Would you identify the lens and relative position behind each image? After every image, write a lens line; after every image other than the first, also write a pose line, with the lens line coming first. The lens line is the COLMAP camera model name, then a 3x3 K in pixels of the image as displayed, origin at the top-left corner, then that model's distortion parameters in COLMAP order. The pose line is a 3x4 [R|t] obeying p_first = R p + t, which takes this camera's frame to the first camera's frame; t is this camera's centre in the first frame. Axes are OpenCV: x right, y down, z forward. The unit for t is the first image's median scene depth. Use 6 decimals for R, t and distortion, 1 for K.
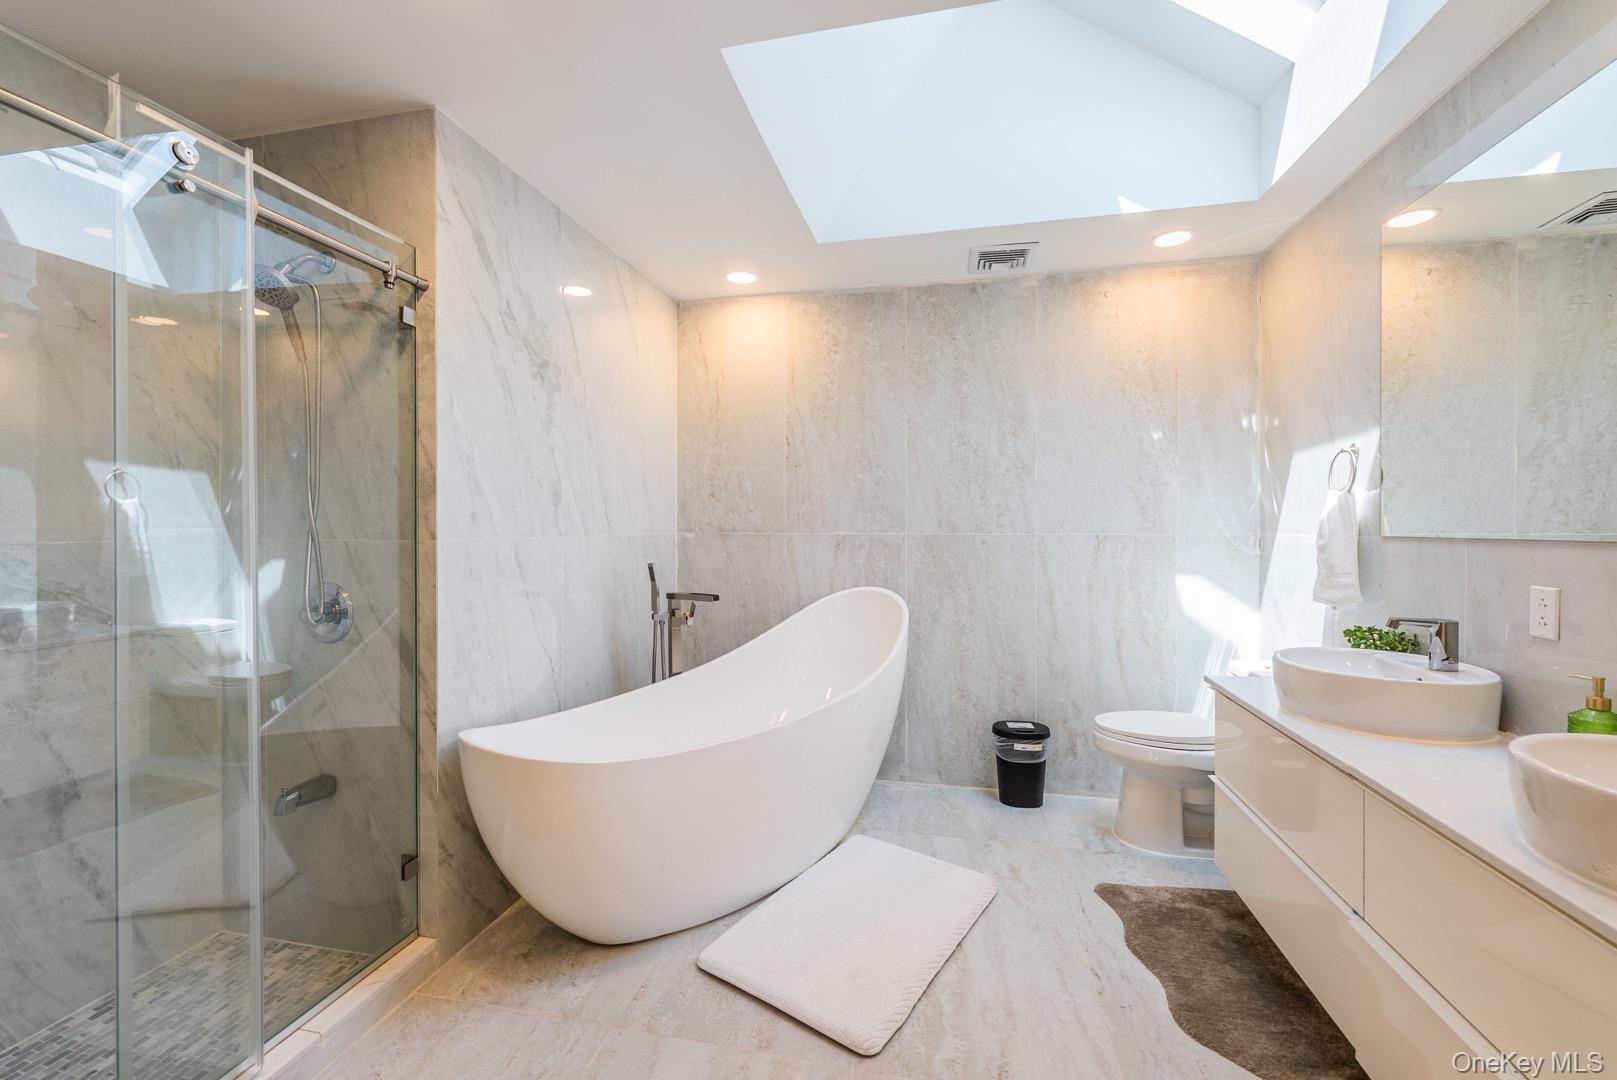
lens RADIAL K [[647.5, 0, 812.1], [0, 647.5, 534.3], [0, 0, 1]] dist [0.001812, -0.000037]
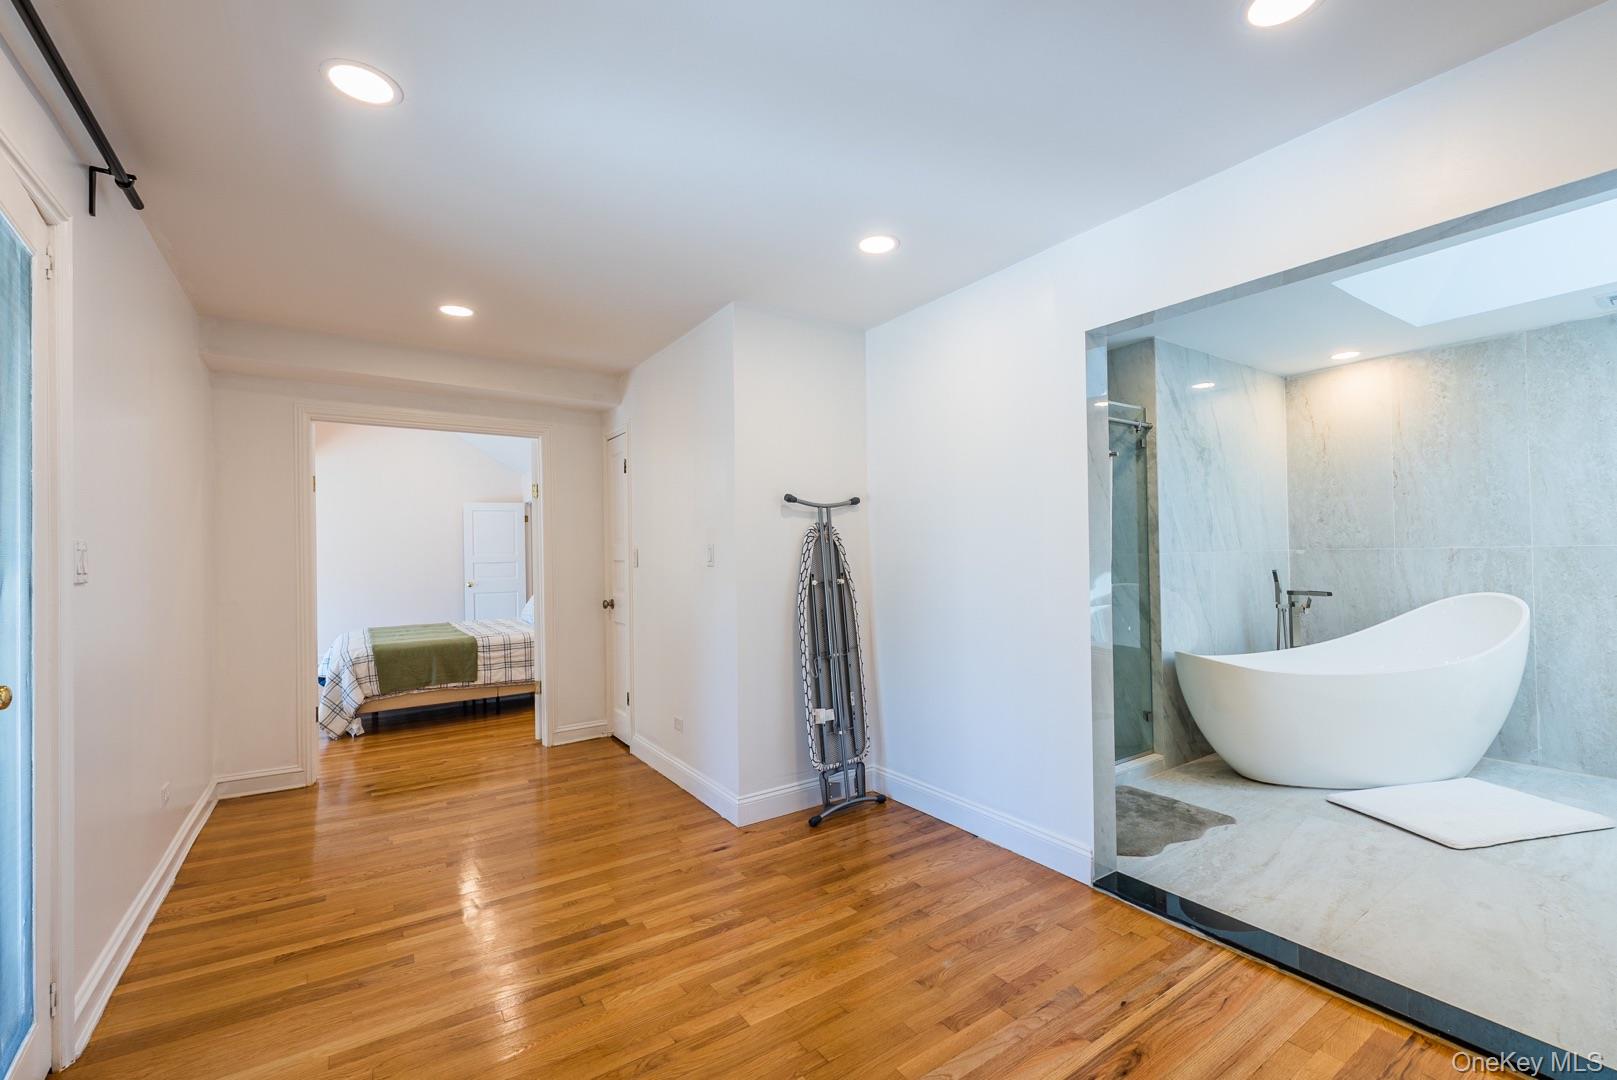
lens RADIAL K [[695.5, 0, 814.0], [0, 695.5, 546.9], [0, 0, 1]] dist [-0.000065, -0.000267]
pose [[0.726478, -0.022117, -0.686834, 0.079024], [0.008317, 0.999692, -0.023394, 0.021000], [0.687139, 0.011282, 0.726438, -0.876224]]
